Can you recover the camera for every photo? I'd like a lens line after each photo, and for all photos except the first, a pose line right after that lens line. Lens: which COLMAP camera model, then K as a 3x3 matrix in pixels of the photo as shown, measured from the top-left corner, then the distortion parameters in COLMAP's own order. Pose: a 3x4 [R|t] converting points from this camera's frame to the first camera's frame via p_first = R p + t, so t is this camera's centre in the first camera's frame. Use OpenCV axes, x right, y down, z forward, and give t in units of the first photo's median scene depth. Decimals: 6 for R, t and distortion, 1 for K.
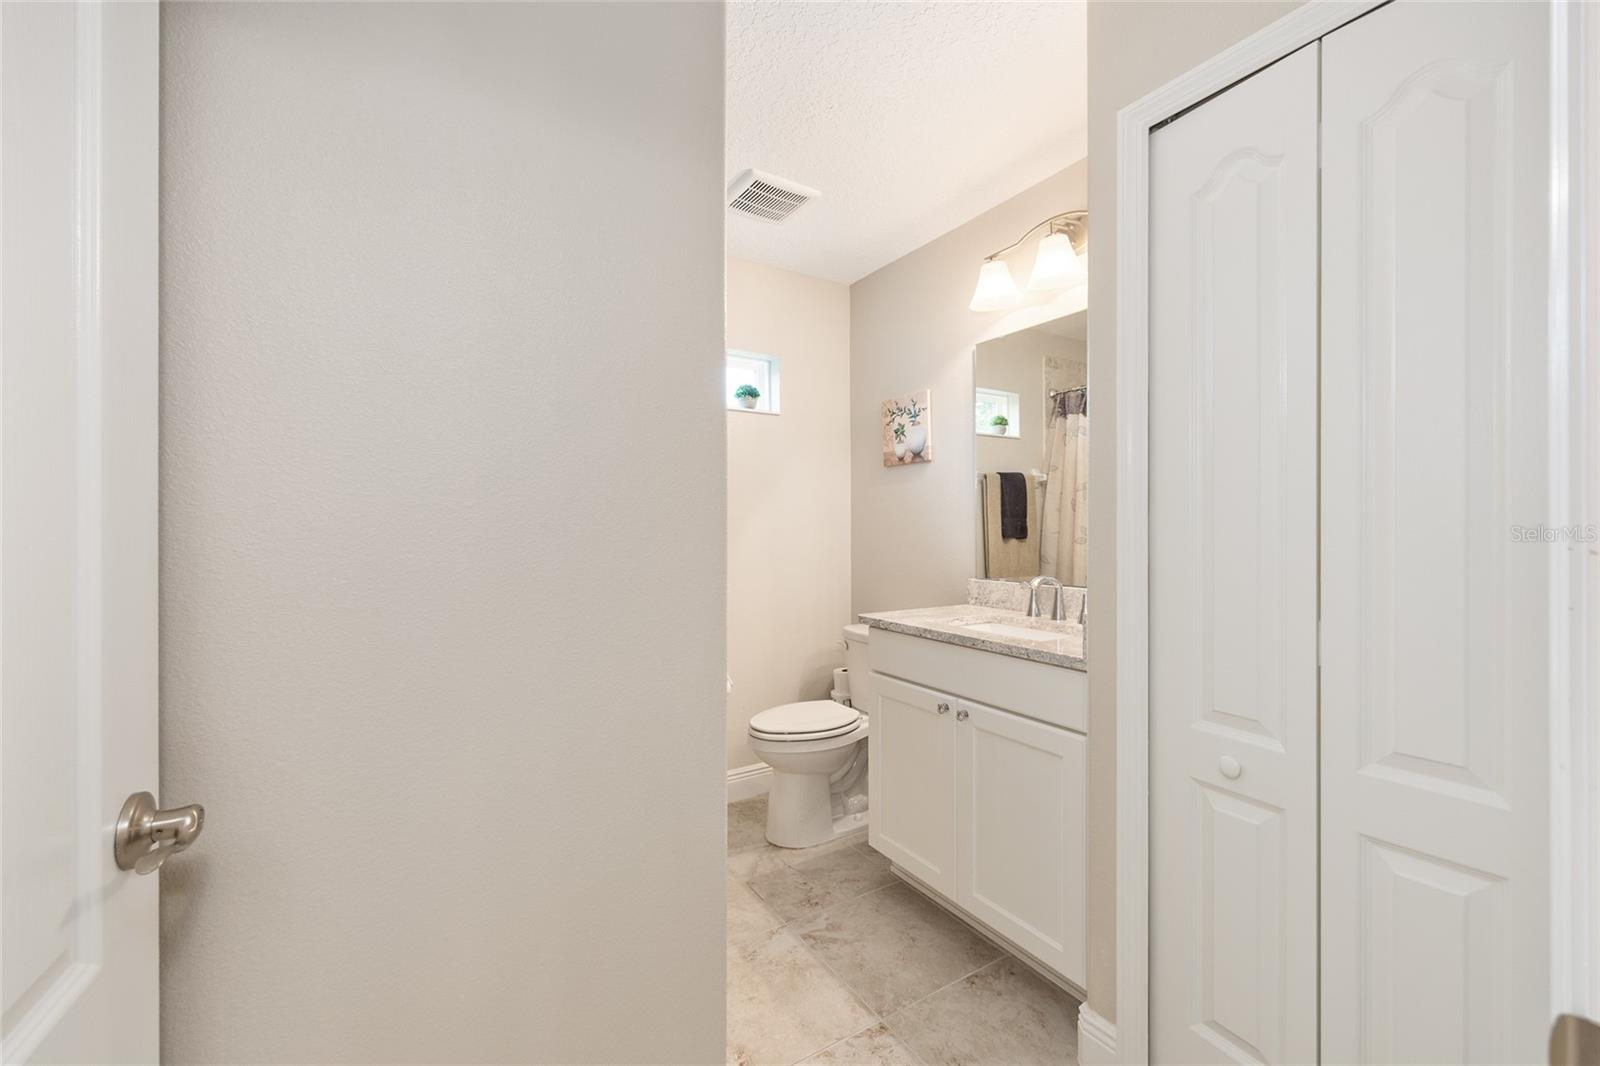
lens RADIAL K [[640.4, 0, 799.2], [0, 640.4, 529.7], [0, 0, 1]] dist [-0.004035, 0.001869]
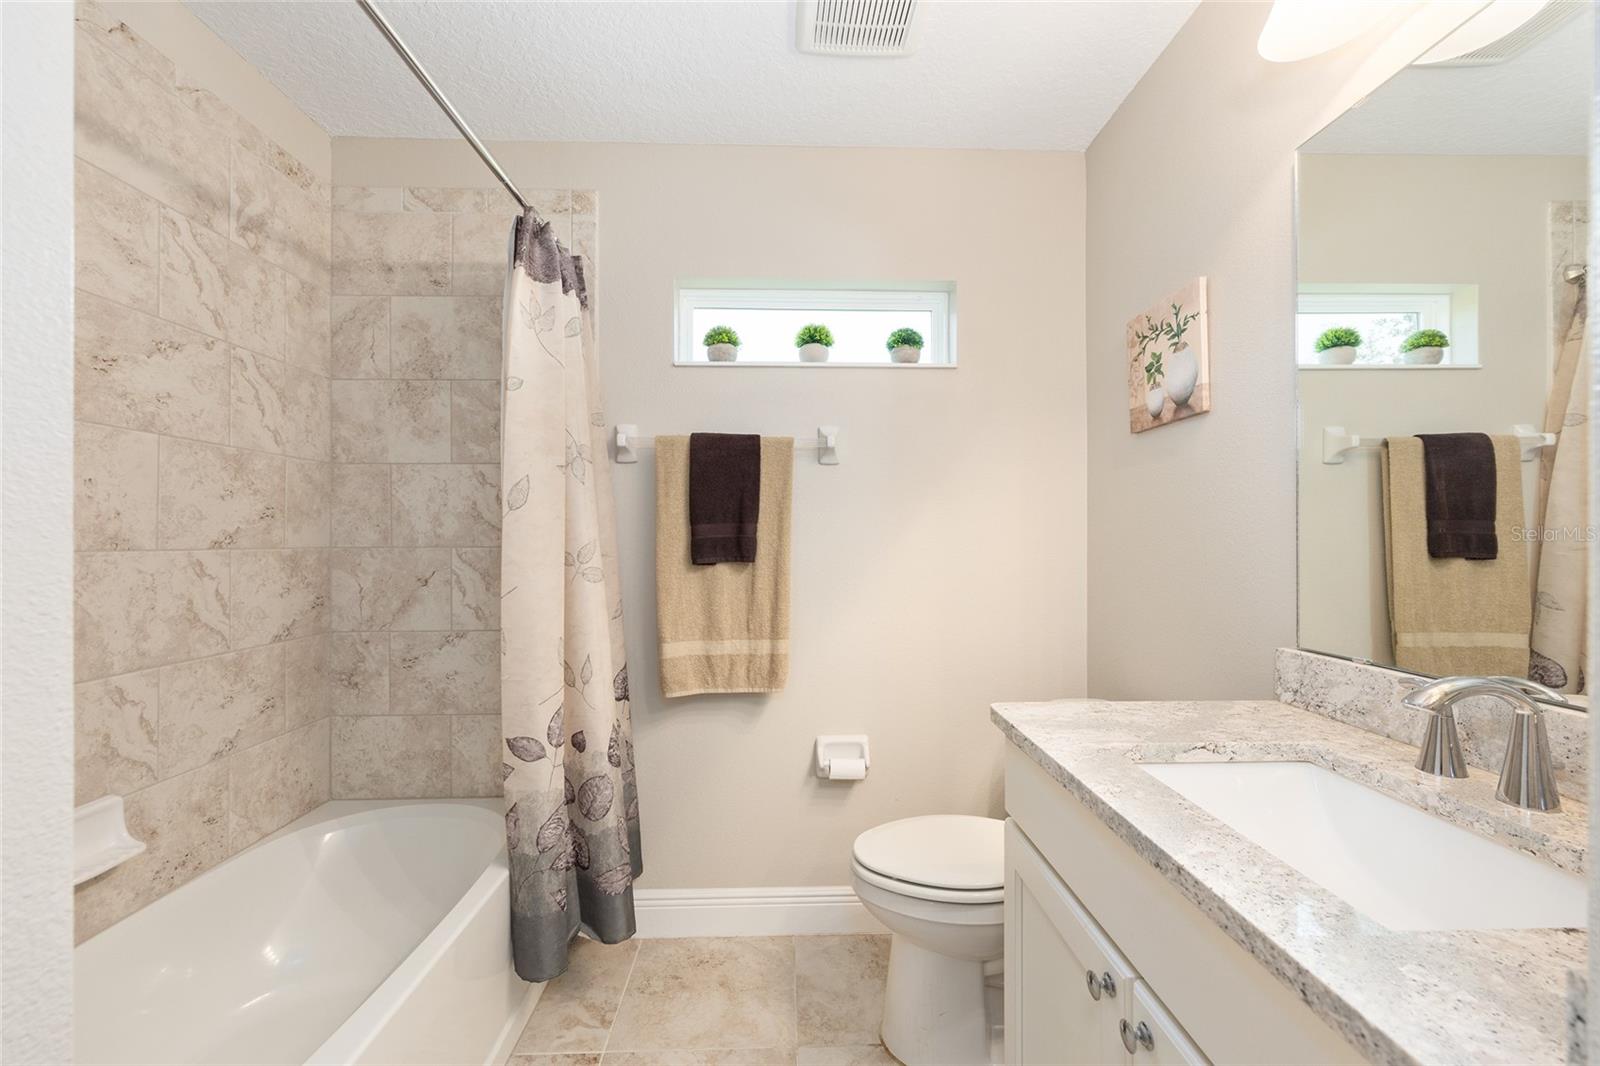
lens RADIAL K [[640.4, 0, 801.6], [0, 640.4, 533.2], [0, 0, 1]] dist [-0.004035, 0.001869]
pose [[0.863368, 0.000129, -0.504575, 0.171765], [-0.002525, 0.999989, -0.004065, -0.004700], [0.504569, 0.004784, 0.863358, 0.355863]]
